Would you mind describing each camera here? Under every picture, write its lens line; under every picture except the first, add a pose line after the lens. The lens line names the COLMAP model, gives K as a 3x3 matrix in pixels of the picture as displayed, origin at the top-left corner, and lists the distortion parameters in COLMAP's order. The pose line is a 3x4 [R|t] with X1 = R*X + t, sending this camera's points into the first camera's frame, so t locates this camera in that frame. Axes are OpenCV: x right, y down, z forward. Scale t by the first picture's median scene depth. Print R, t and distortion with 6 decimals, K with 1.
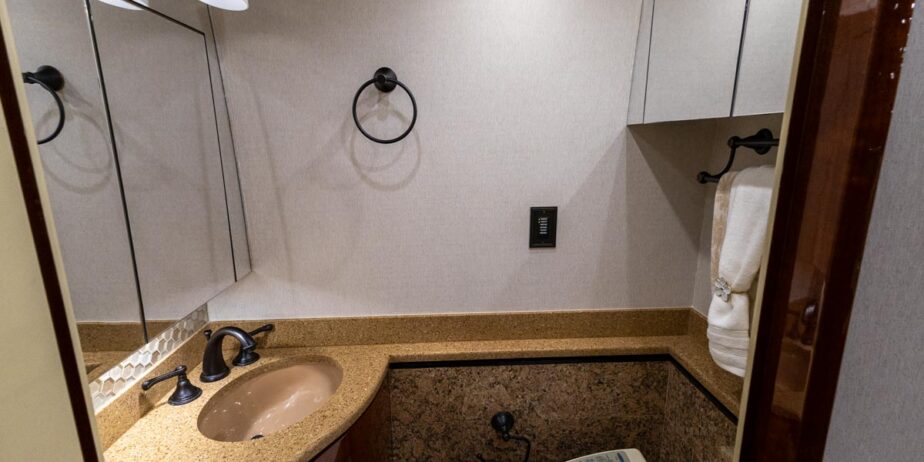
lens RADIAL K [[425.1, 0, 462.3], [0, 425.1, 232.1], [0, 0, 1]] dist [0.046713, -0.000939]
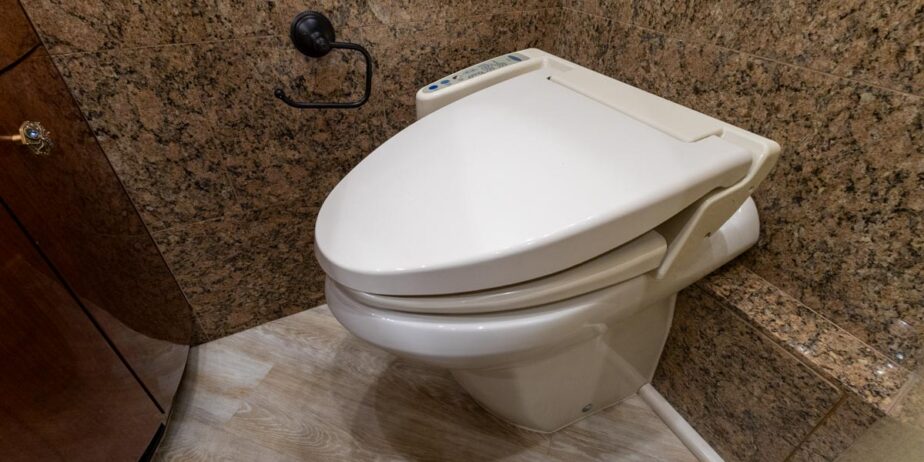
lens RADIAL K [[425.1, 0, 461.7], [0, 425.1, 231.0], [0, 0, 1]] dist [0.046713, -0.000939]
pose [[0.916001, -0.226107, 0.331388, 0.029659], [0.081721, 0.913886, 0.397660, 0.461429], [-0.392765, -0.337175, 0.855598, 0.380452]]
